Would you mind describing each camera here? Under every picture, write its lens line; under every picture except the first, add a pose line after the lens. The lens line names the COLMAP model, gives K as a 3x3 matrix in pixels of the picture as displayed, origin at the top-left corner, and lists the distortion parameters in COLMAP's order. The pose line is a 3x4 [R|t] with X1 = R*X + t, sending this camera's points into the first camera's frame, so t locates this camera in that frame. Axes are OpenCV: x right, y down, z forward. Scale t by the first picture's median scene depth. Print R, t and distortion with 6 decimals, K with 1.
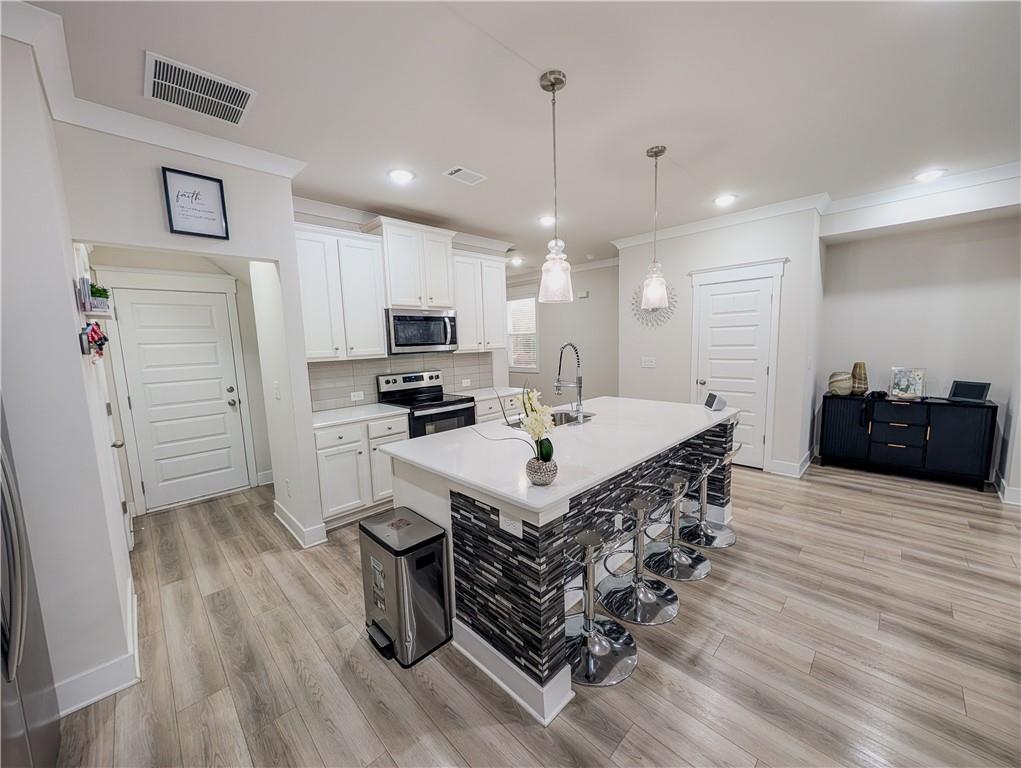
lens RADIAL K [[386.9, 0, 511.4], [0, 386.9, 388.0], [0, 0, 1]] dist [0.000030, 0.000249]
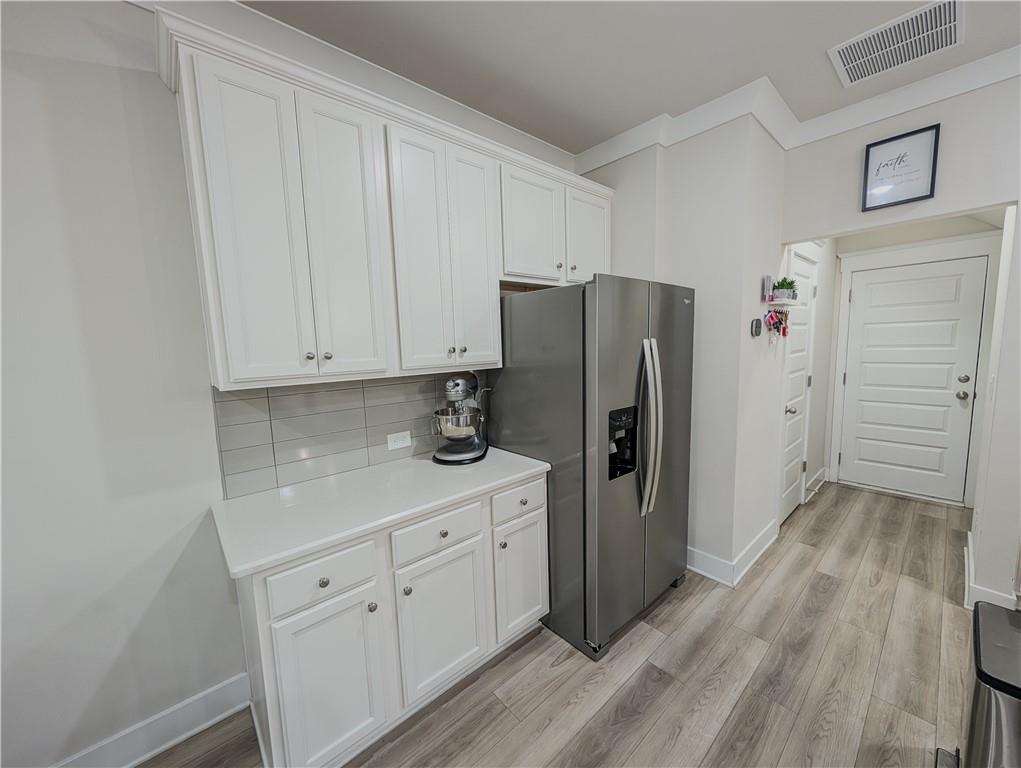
lens RADIAL K [[386.9, 0, 511.4], [0, 386.9, 388.0], [0, 0, 1]] dist [0.000030, 0.000249]
pose [[-0.056587, 0.149134, -0.987197, 0.170164], [-0.089704, 0.984022, 0.153796, -0.024424], [0.994360, 0.097258, -0.042305, 0.155047]]
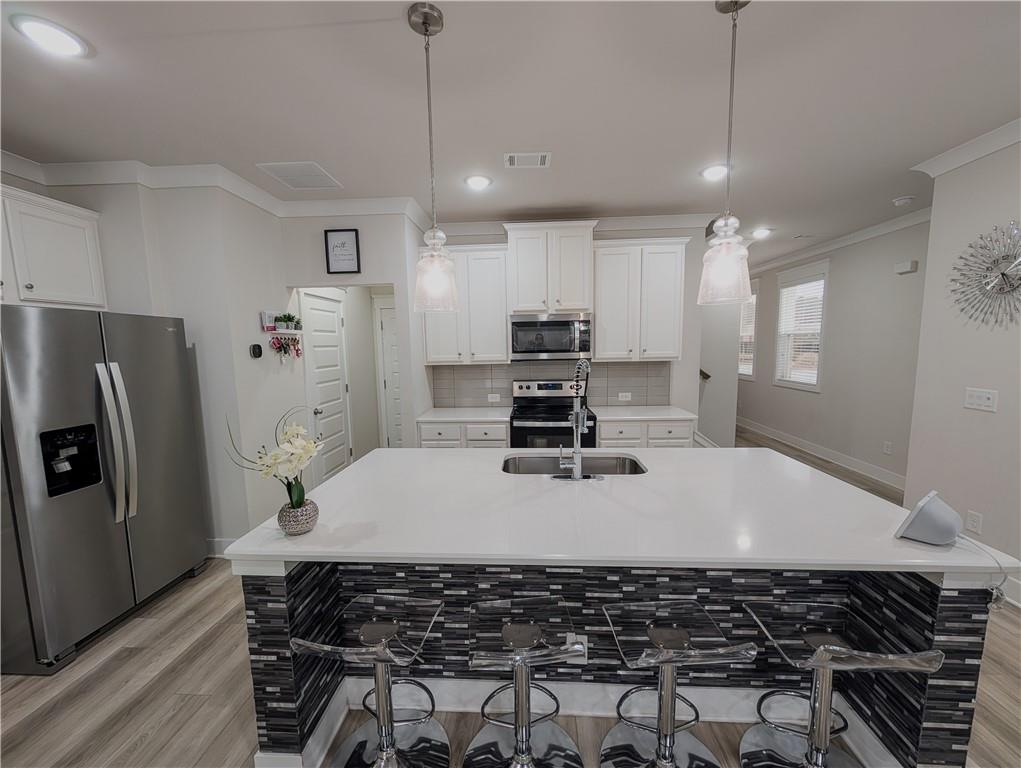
lens RADIAL K [[386.9, 0, 511.4], [0, 386.9, 388.0], [0, 0, 1]] dist [0.000030, 0.000249]
pose [[0.669084, 0.101794, -0.736182, 0.564439], [-0.093133, 0.994251, 0.052833, -0.090976], [0.737328, 0.033213, 0.674718, 0.428048]]
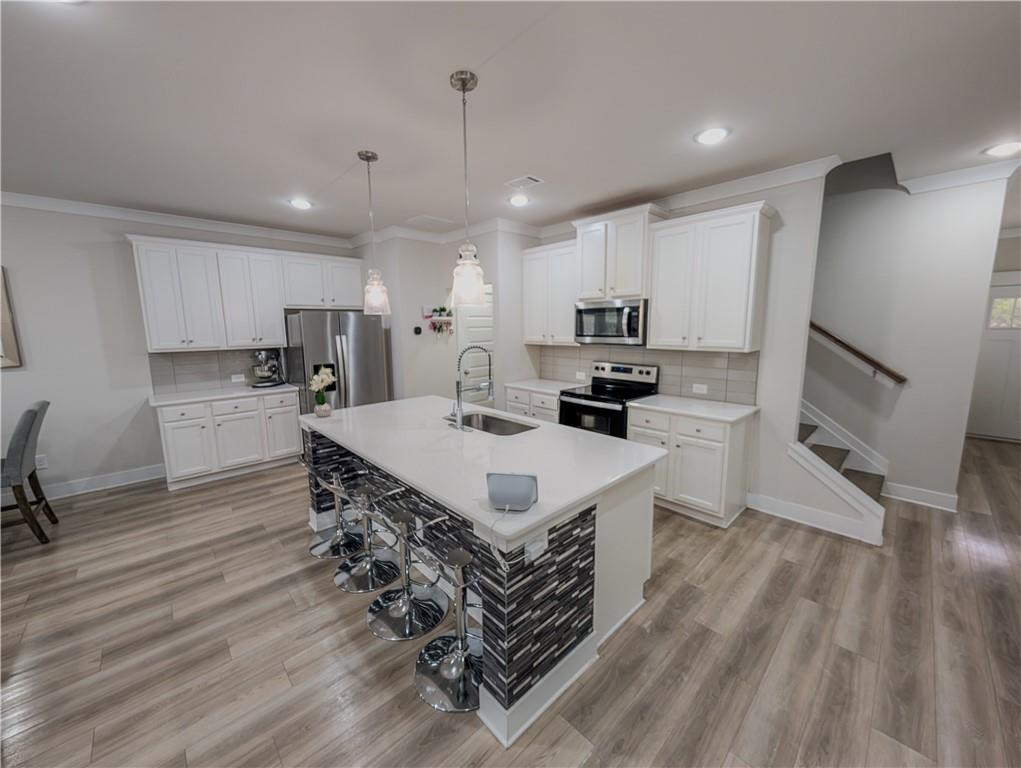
lens RADIAL K [[386.8, 0, 513.7], [0, 386.8, 383.5], [0, 0, 1]] dist [-0.002566, -0.000260]
pose [[-0.016279, 0.179070, -0.983702, 1.069720], [-0.112768, 0.977226, 0.179758, -0.200722], [0.993488, 0.113857, 0.004285, 1.073338]]
